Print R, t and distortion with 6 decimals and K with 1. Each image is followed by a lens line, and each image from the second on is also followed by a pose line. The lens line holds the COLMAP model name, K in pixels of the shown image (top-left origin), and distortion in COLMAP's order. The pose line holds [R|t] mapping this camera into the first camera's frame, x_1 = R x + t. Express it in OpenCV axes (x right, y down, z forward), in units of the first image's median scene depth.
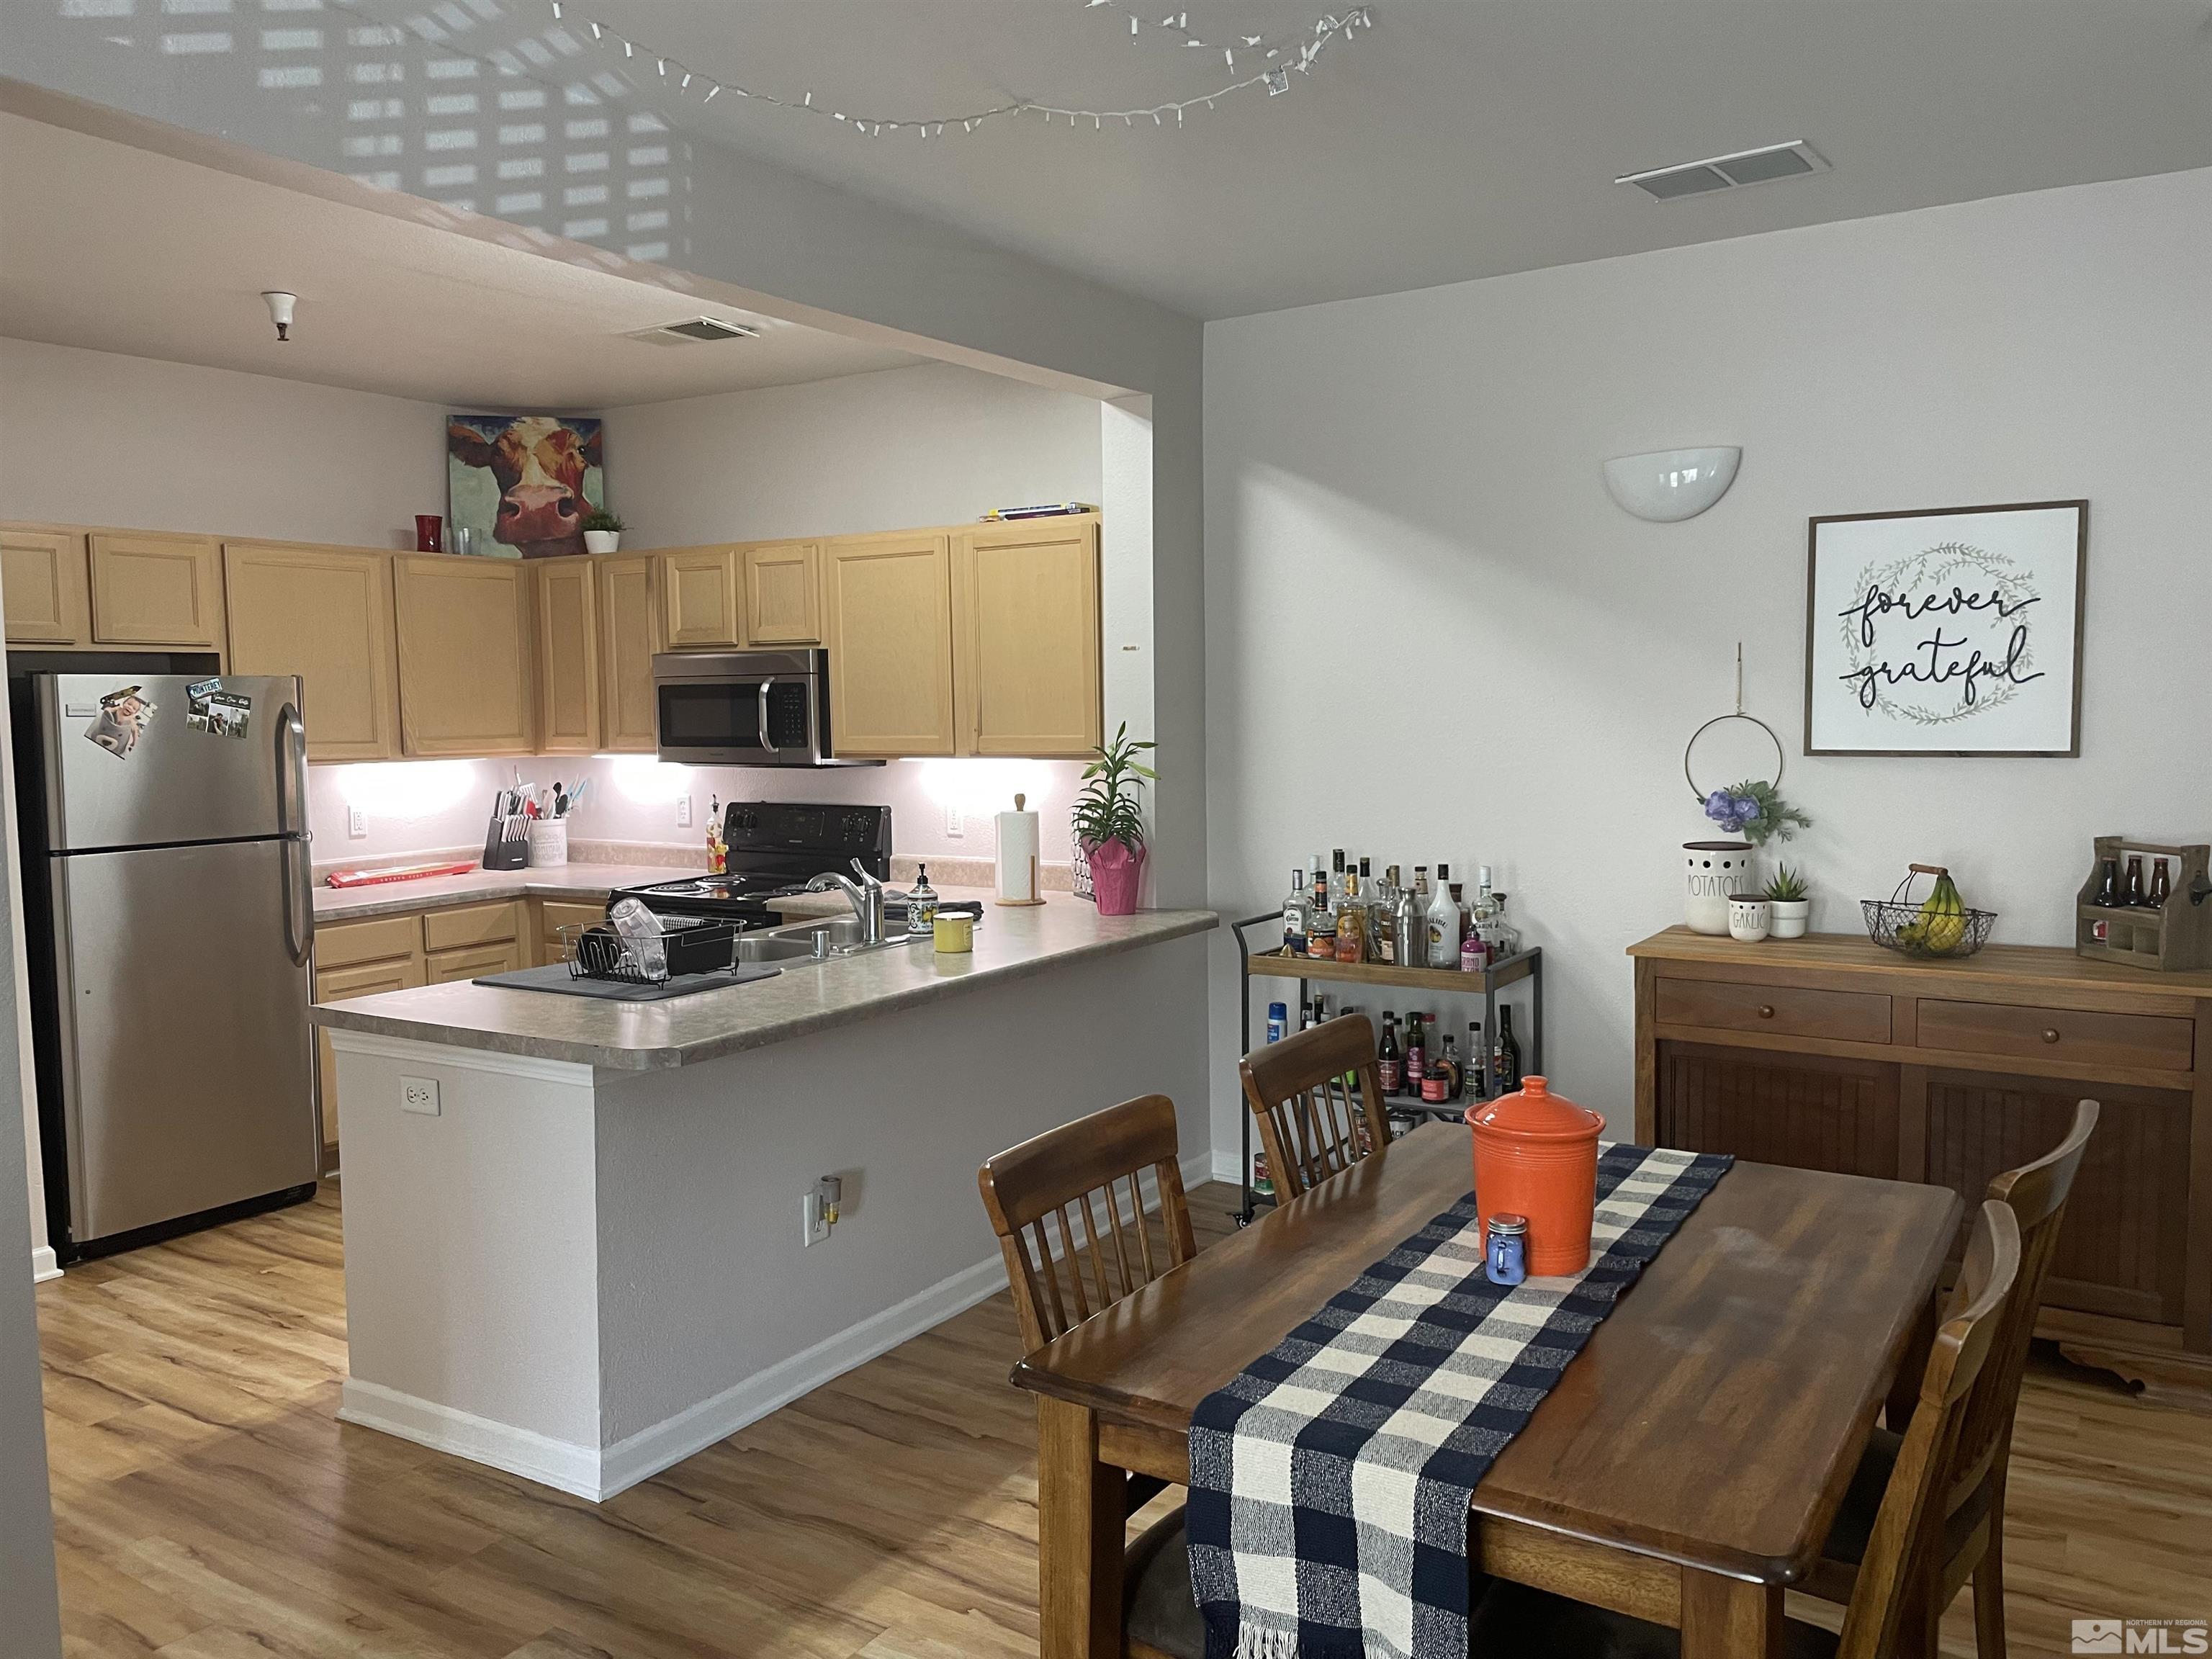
lens RADIAL K [[1665.3, 0, 1125.1], [0, 1665.3, 834.7], [0, 0, 1]] dist [0.080987, -0.105177]
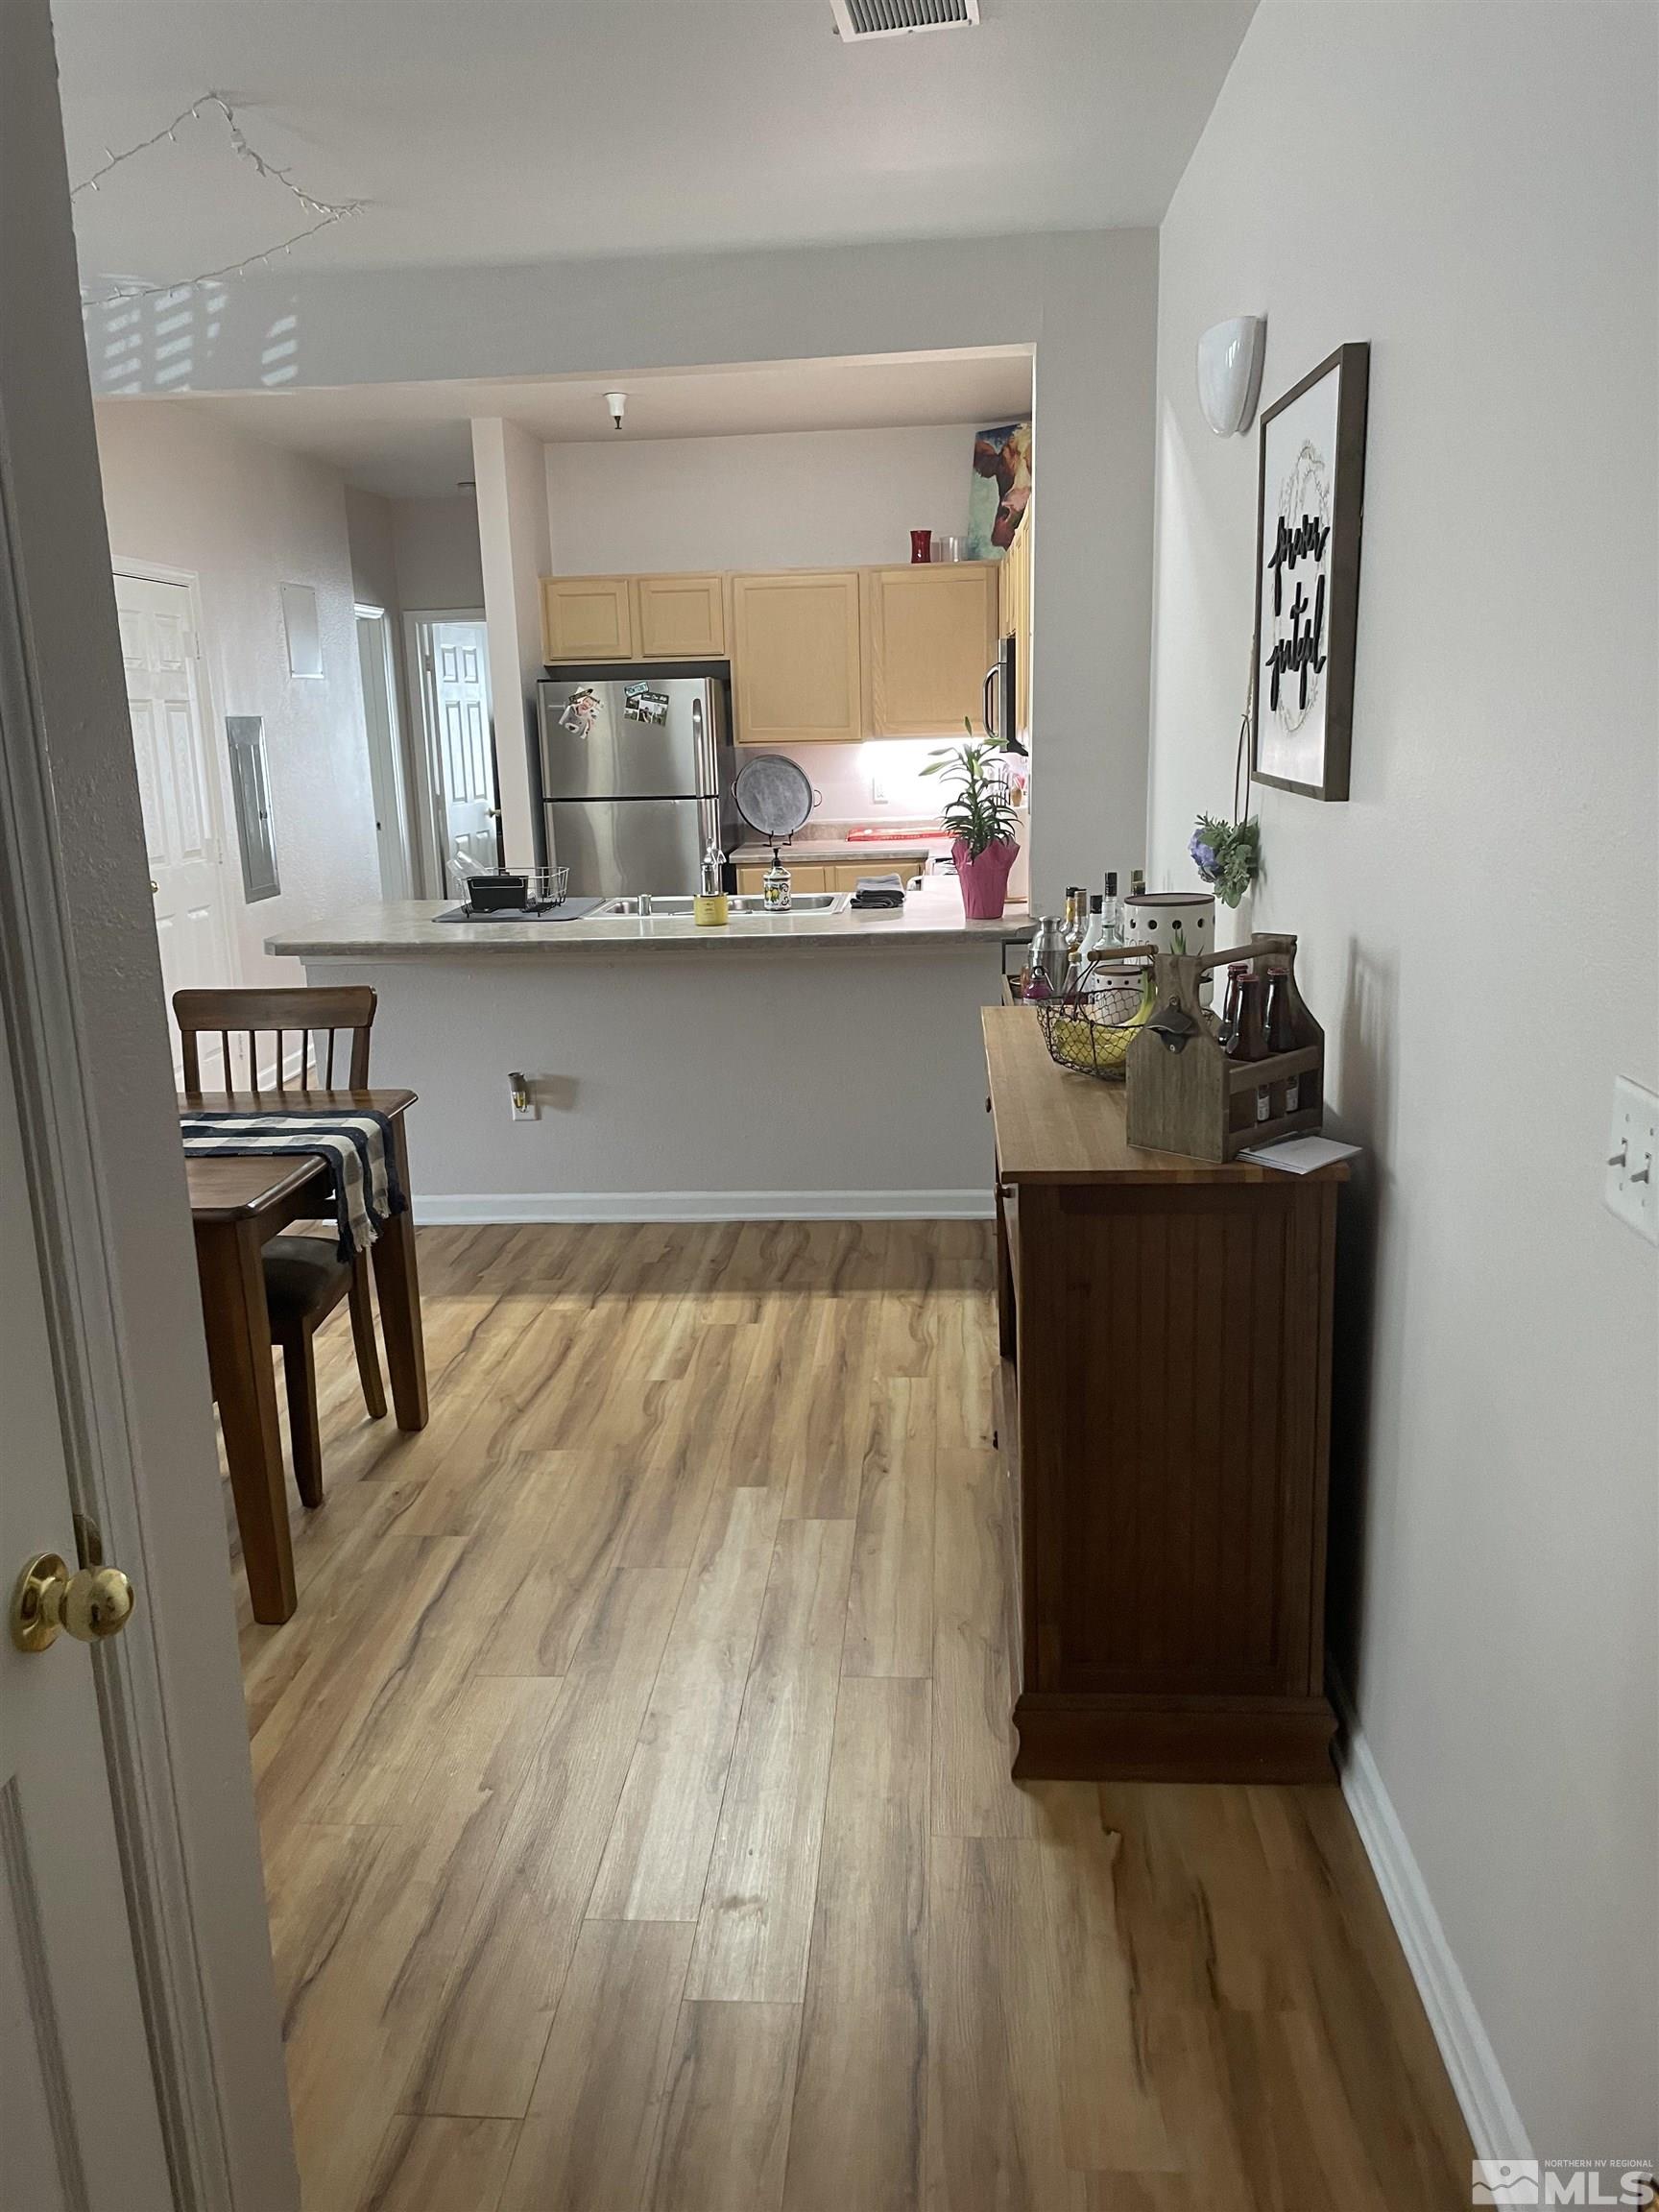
lens RADIAL K [[1665.3, 0, 819.1], [0, 1665.3, 1095.1], [0, 0, 1]] dist [0.080987, -0.105177]
pose [[0.472827, 0.200316, -0.858084, 0.761822], [-0.046263, 0.978117, 0.202845, -0.041715], [0.879940, -0.056213, 0.471747, 0.410542]]
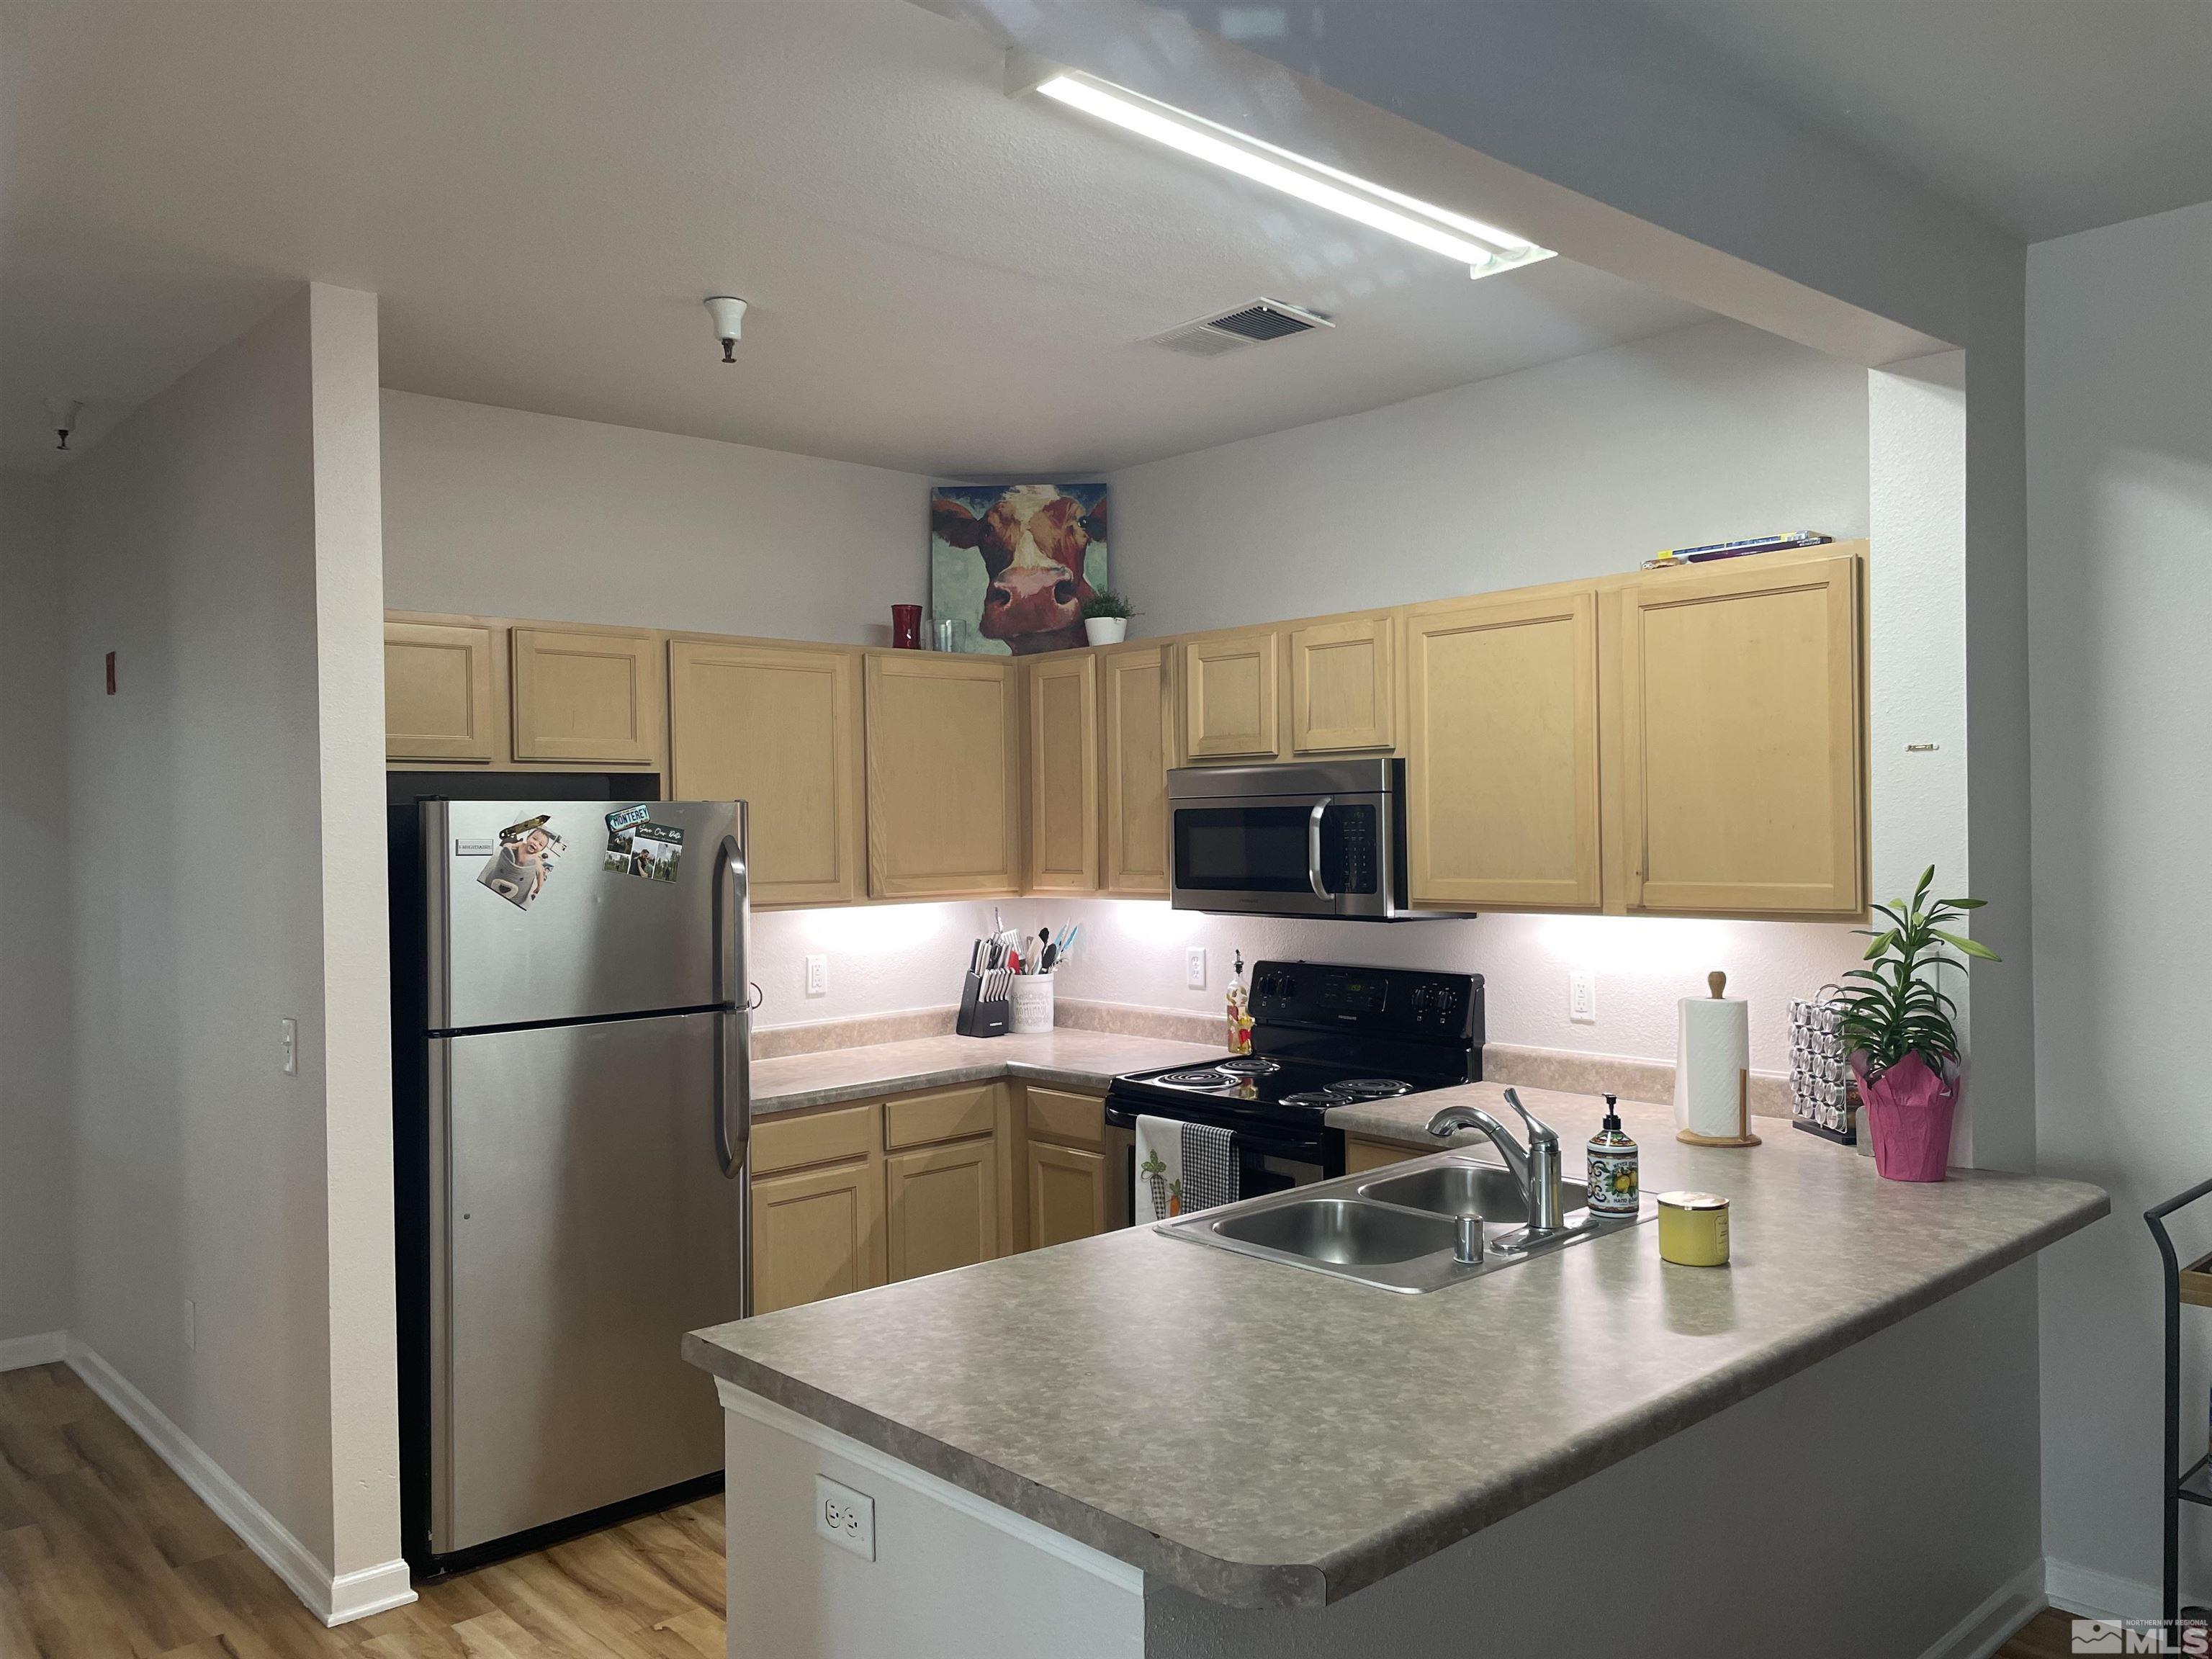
lens RADIAL K [[1665.3, 0, 1143.5], [0, 1665.3, 841.8], [0, 0, 1]] dist [0.080987, -0.105177]
pose [[0.967655, 0.001658, -0.252273, -0.112192], [-0.018389, 0.997782, -0.063975, -0.028479], [0.251607, 0.066545, 0.965539, 0.292952]]
